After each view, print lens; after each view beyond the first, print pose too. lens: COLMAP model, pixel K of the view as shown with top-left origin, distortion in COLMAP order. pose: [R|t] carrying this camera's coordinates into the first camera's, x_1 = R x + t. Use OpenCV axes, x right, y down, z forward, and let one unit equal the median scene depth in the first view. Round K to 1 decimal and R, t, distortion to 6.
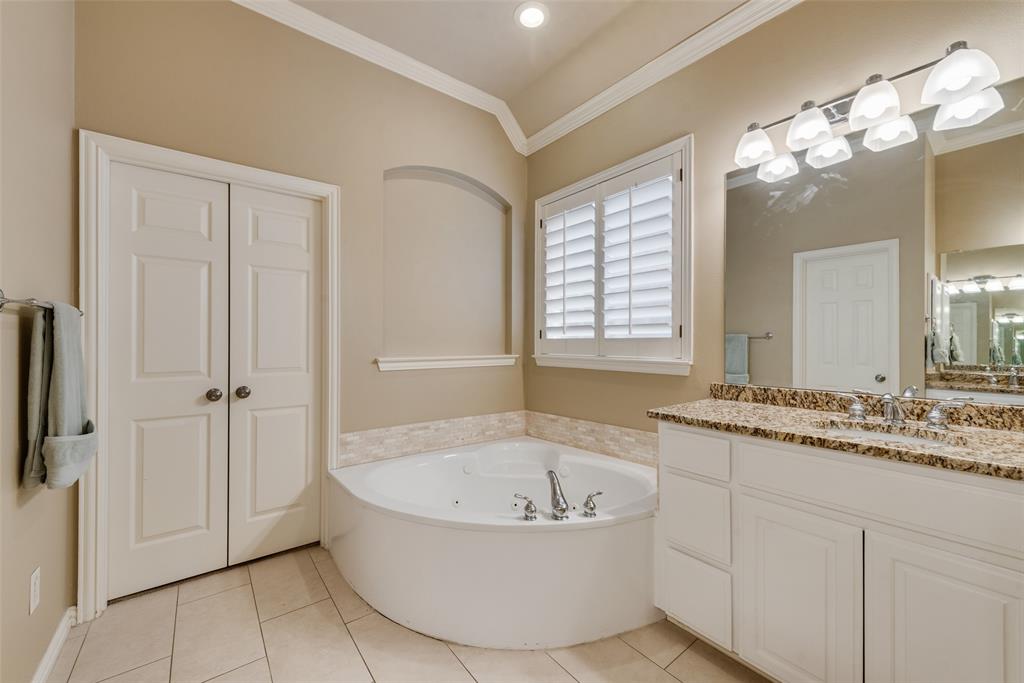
lens RADIAL K [[399.0, 0, 507.1], [0, 399.0, 339.1], [0, 0, 1]] dist [0.009304, -0.003004]
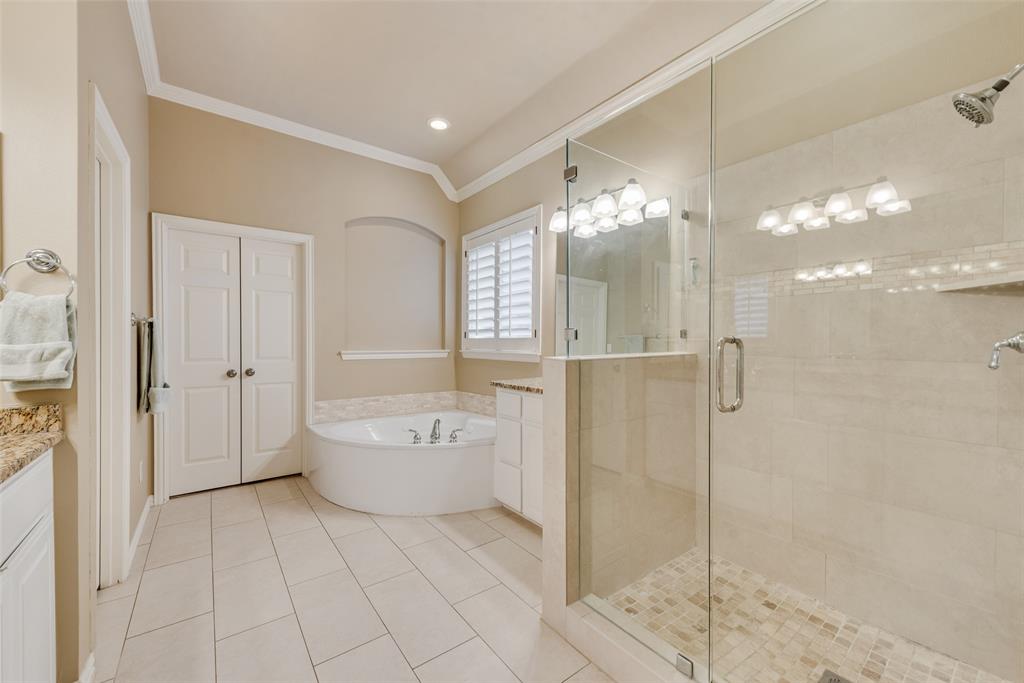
lens RADIAL K [[399.0, 0, 505.9], [0, 399.0, 344.9], [0, 0, 1]] dist [0.009304, -0.003004]
pose [[0.999901, 0.002954, -0.013766, 0.342490], [-0.002729, 0.999863, 0.016311, -0.001073], [0.013813, -0.016272, 0.999772, -0.519550]]
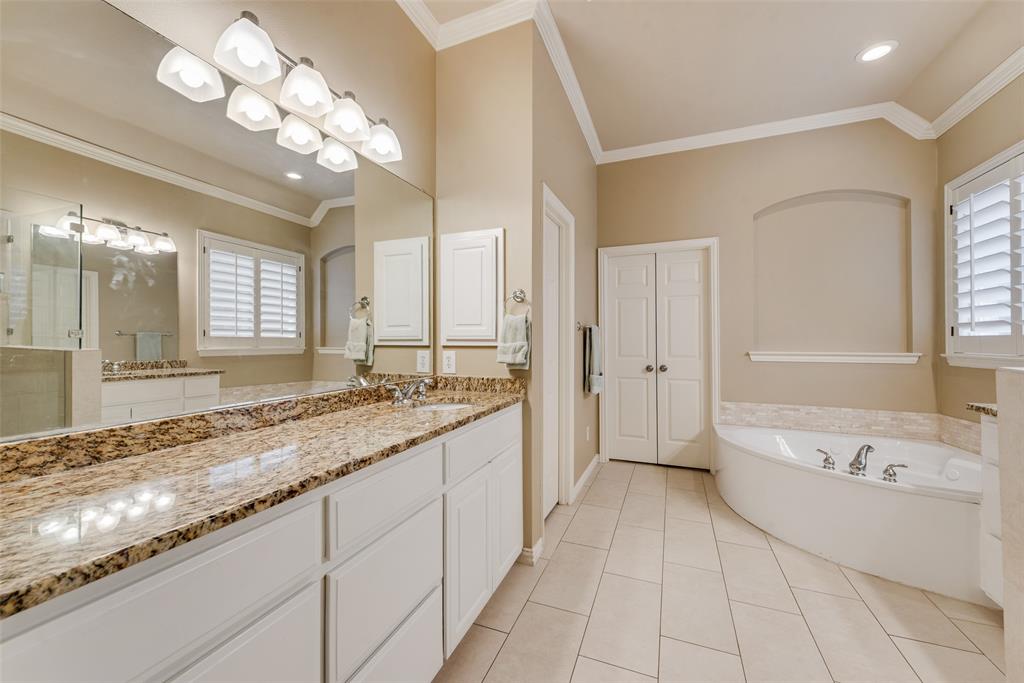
lens RADIAL K [[399.0, 0, 507.6], [0, 399.0, 335.4], [0, 0, 1]] dist [0.009304, -0.003004]
pose [[0.499713, -0.012115, -0.866107, 0.522475], [0.007194, 0.999926, -0.009837, -0.001032], [0.866161, -0.001315, 0.499763, -0.475047]]
